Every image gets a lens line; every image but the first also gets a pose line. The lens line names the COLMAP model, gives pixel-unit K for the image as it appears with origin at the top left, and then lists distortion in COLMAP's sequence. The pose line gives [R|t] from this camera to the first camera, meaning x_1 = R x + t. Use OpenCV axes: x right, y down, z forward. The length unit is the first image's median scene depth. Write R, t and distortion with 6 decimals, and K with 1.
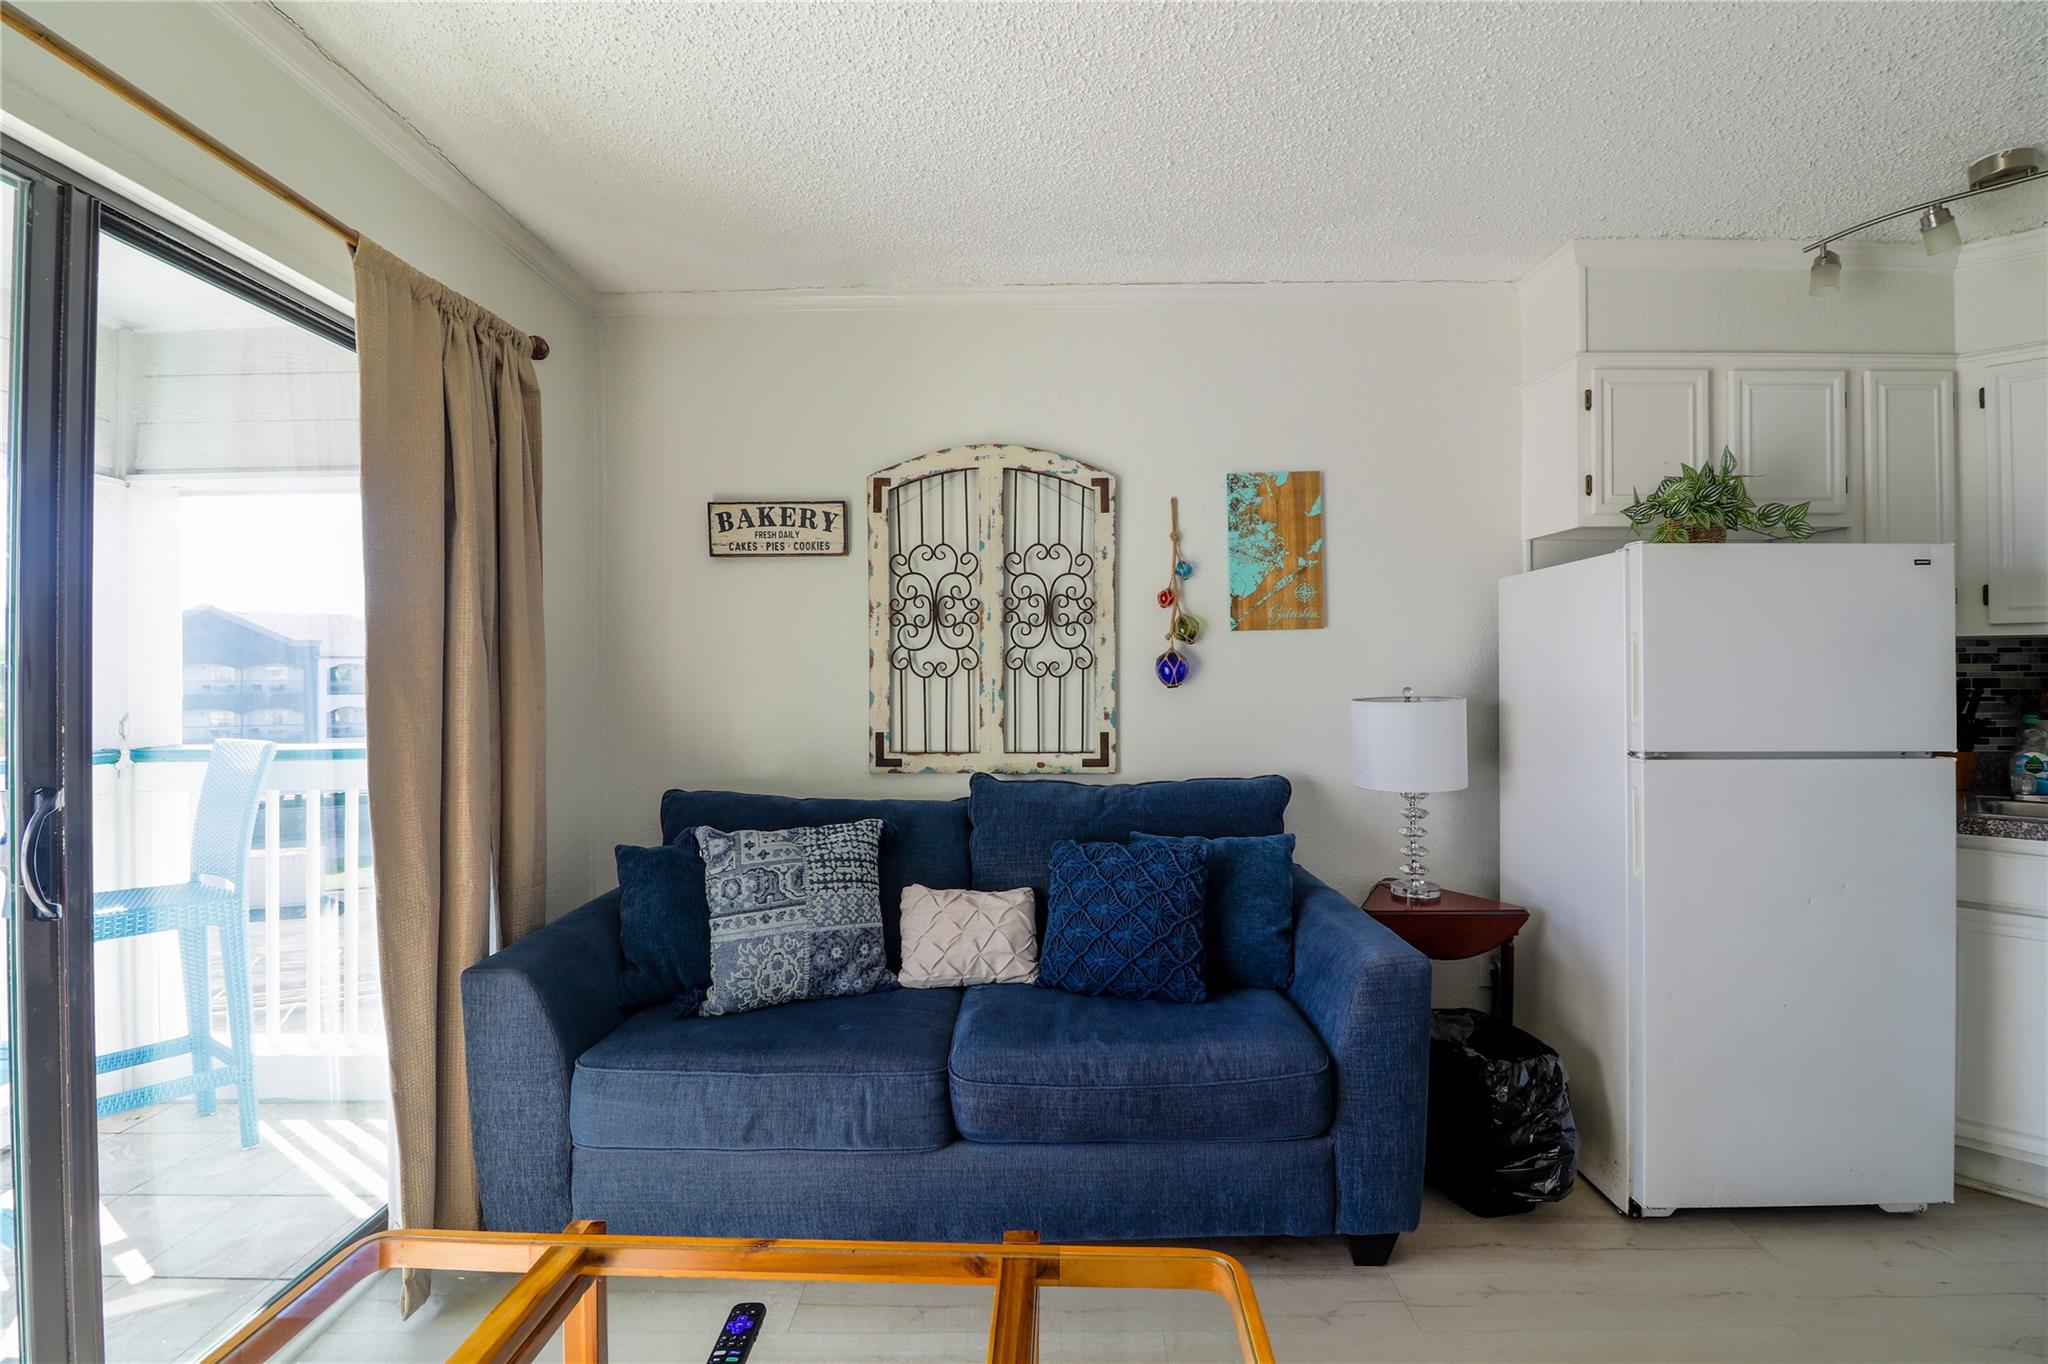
lens RADIAL K [[942.4, 0, 1030.4], [0, 942.4, 670.3], [0, 0, 1]] dist [0.001108, -0.012041]
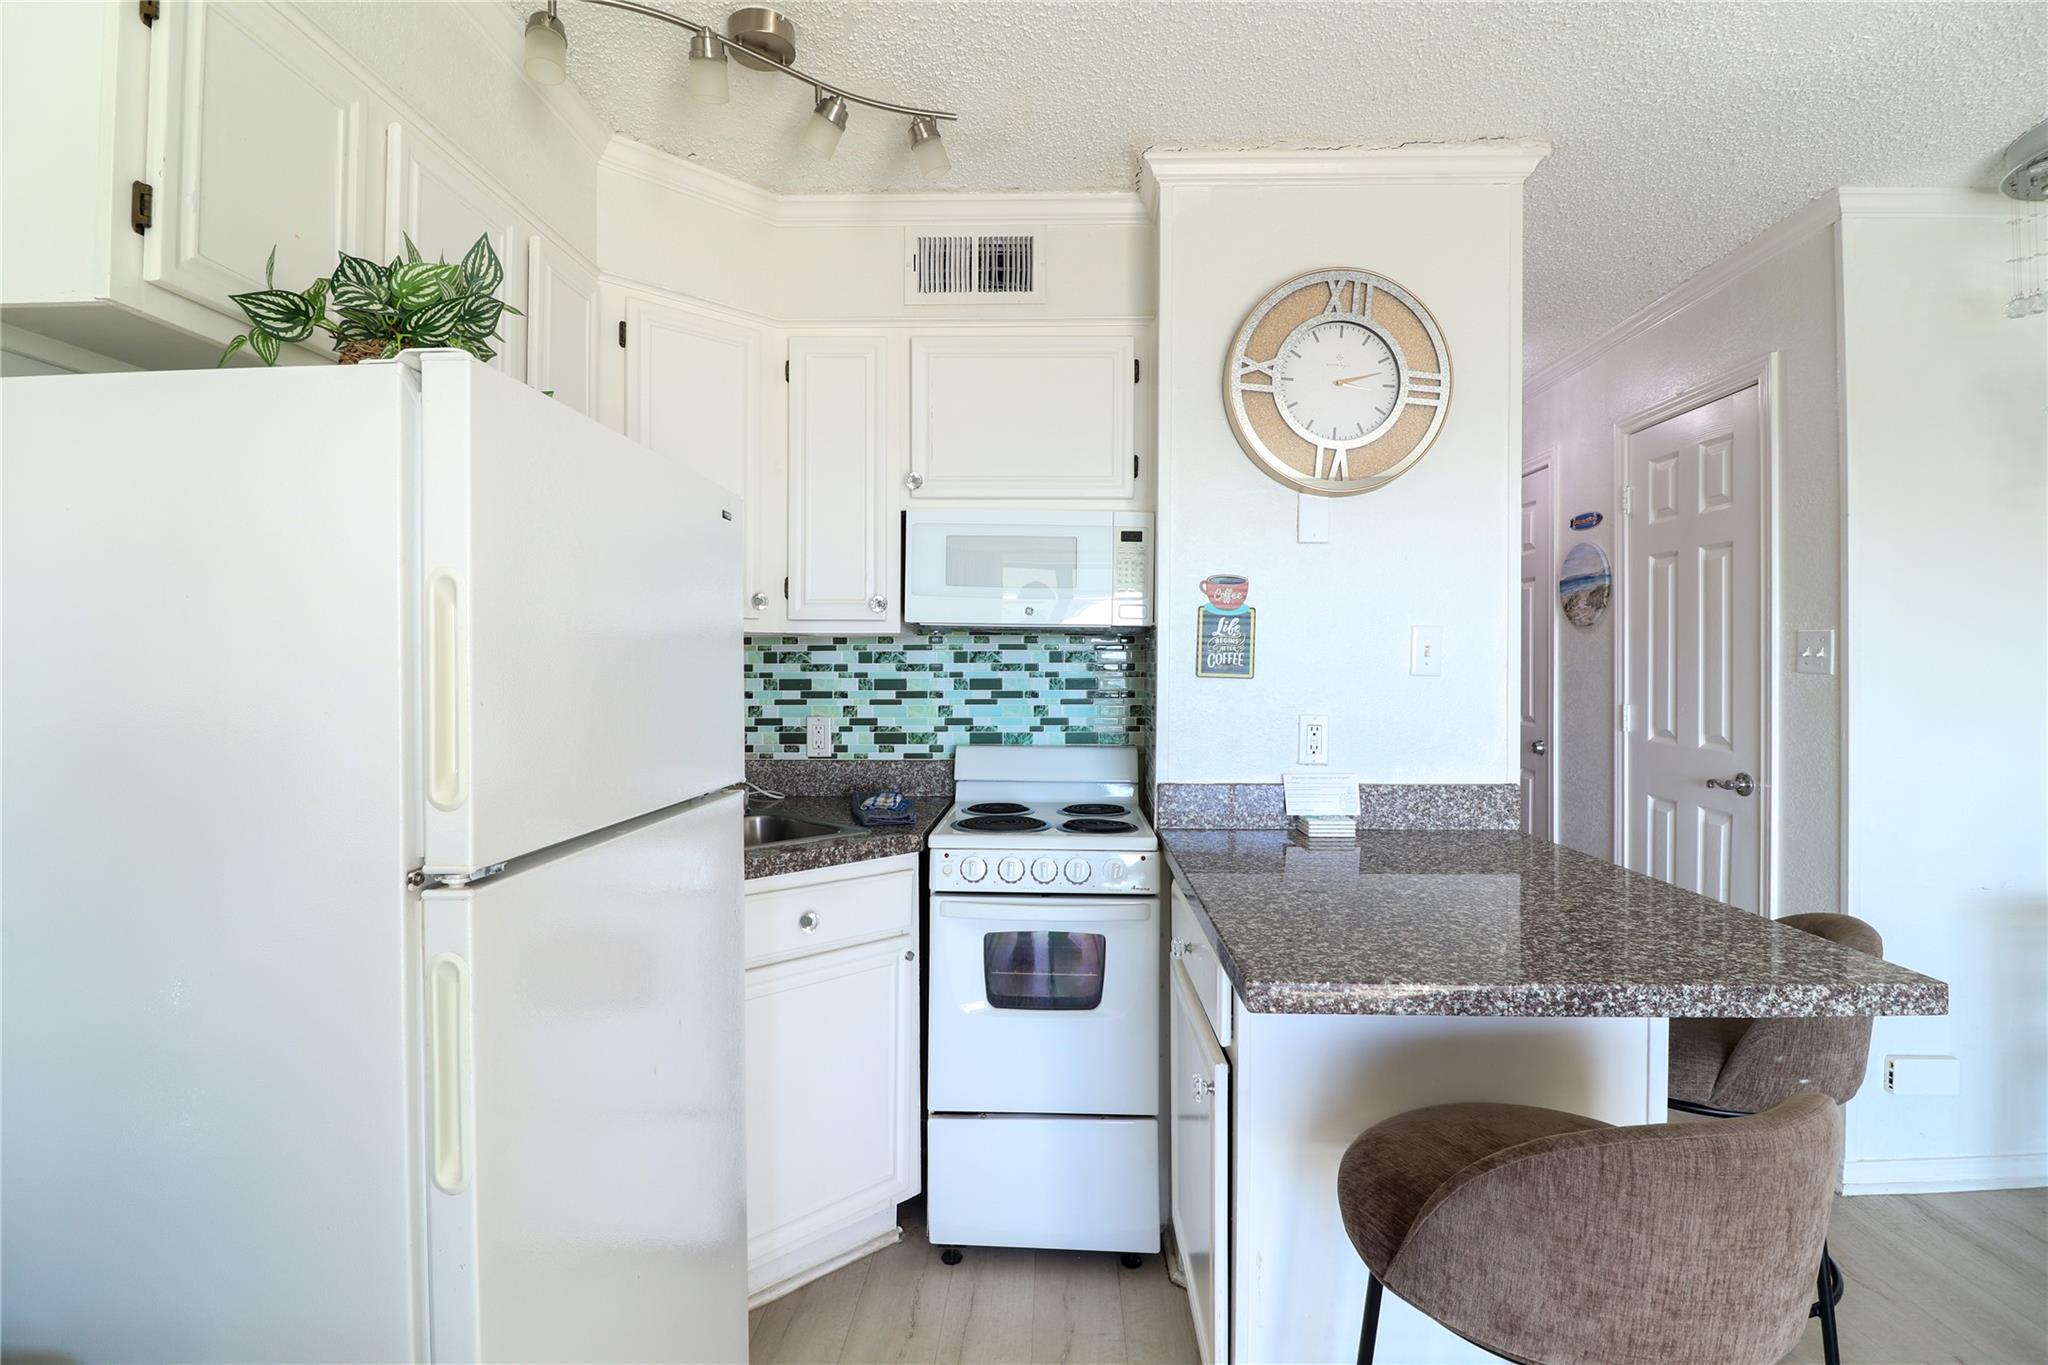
lens RADIAL K [[946.6, 0, 1038.8], [0, 946.6, 668.4], [0, 0, 1]] dist [0.001564, -0.014893]
pose [[0.016950, 0.004257, 0.999847, 0.185839], [-0.001389, 0.999990, -0.004234, 0.001329], [-0.999855, -0.001317, 0.016955, 0.557582]]
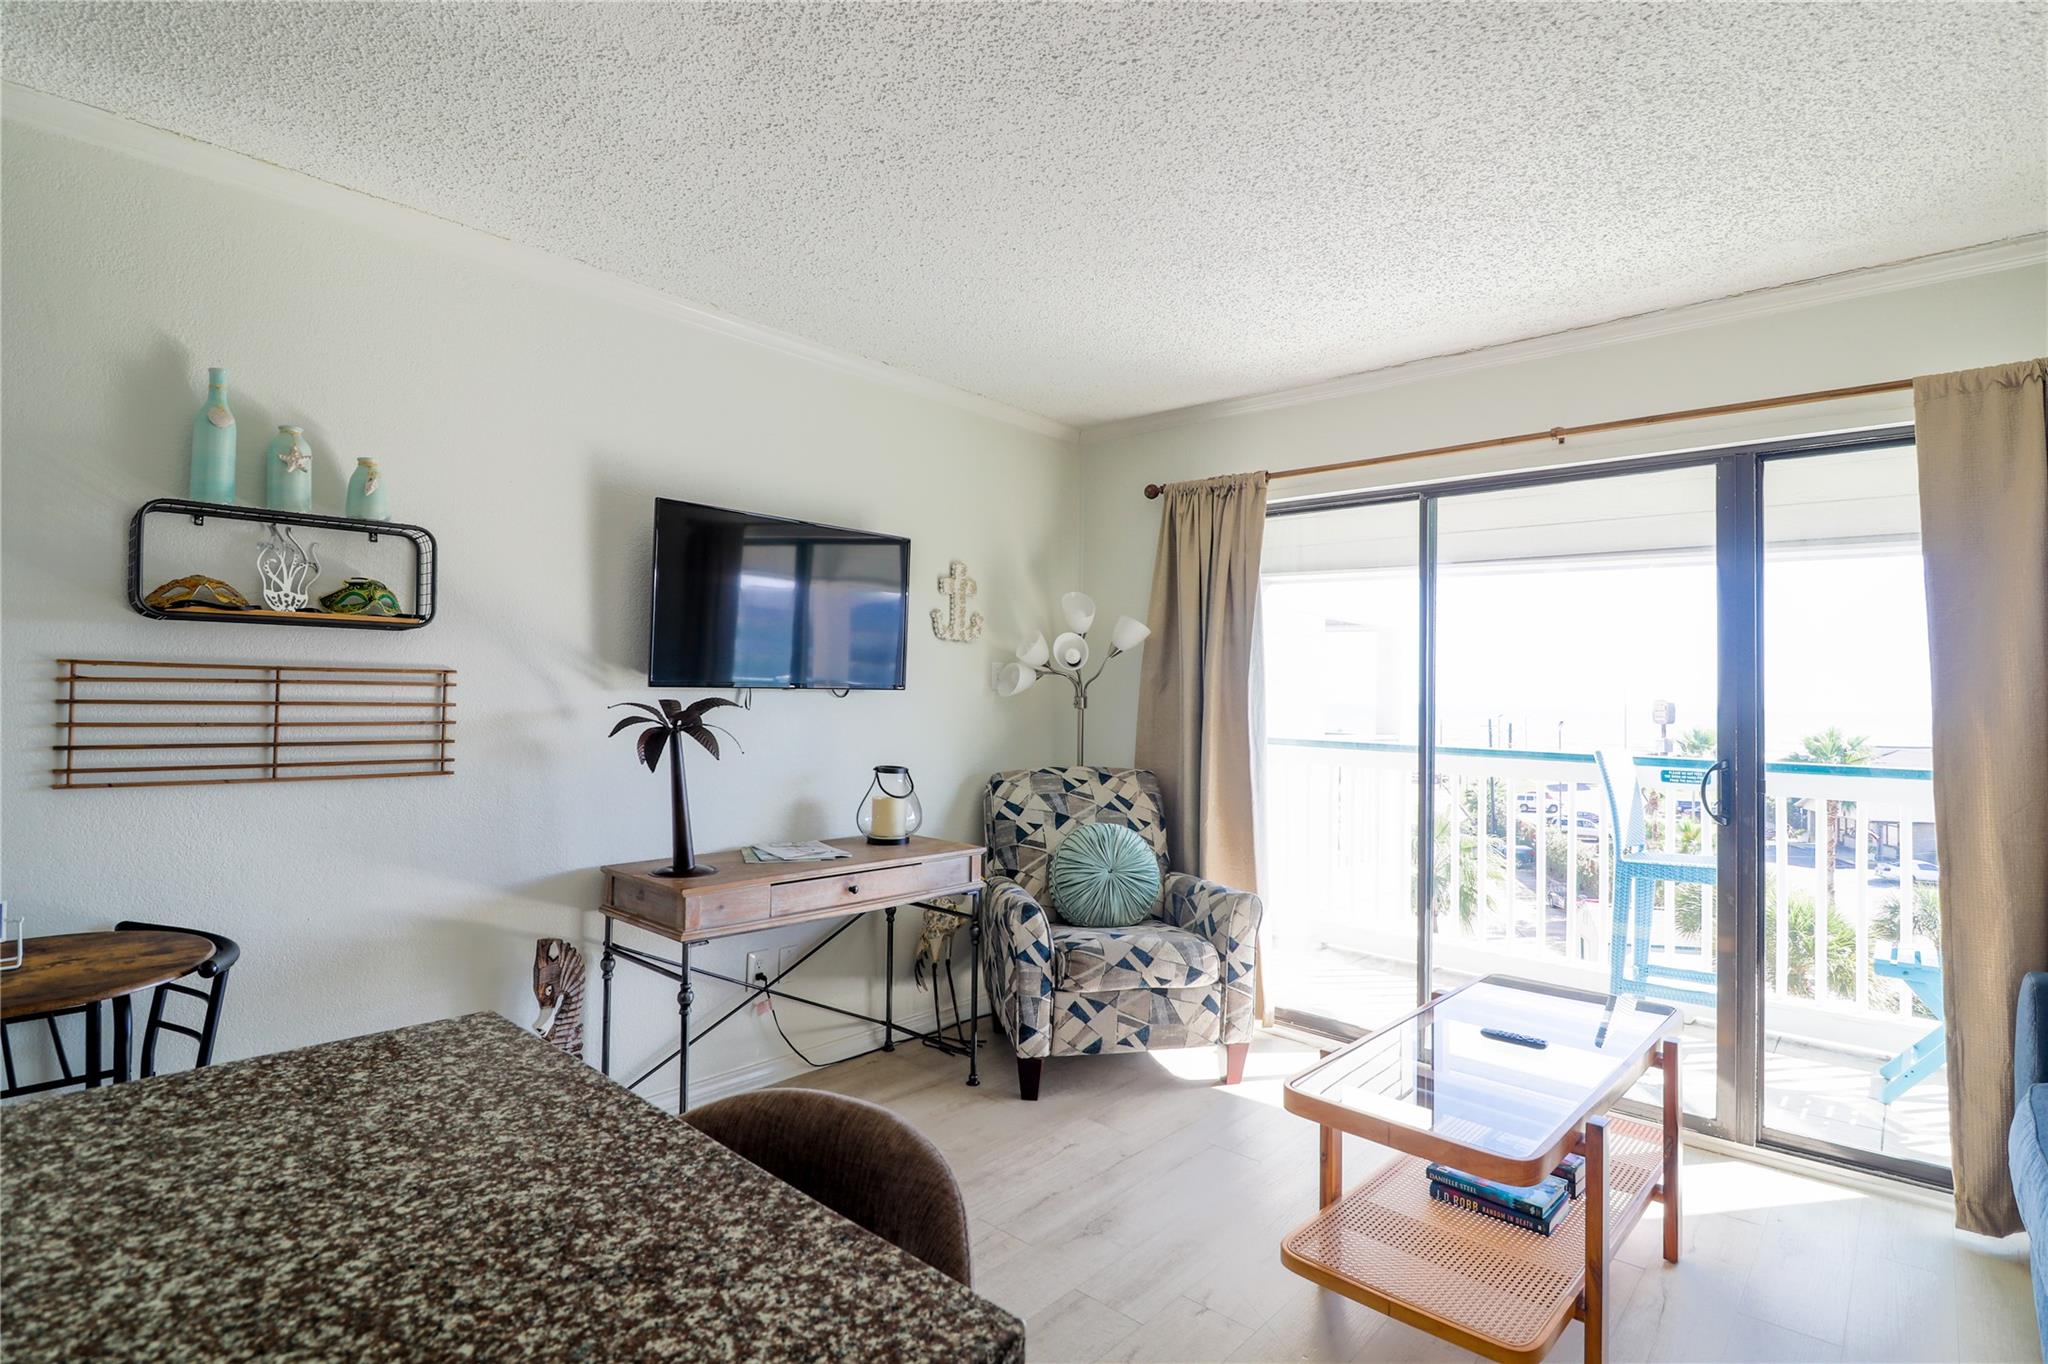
lens RADIAL K [[997.0, 0, 1030.6], [0, 997.0, 668.7], [0, 0, 1]] dist [-0.001413, -0.011626]
pose [[-0.669693, -0.028108, -0.742106, 0.725483], [-0.010157, 0.999537, -0.028693, 0.002854], [0.742568, -0.011678, -0.669669, 0.613450]]
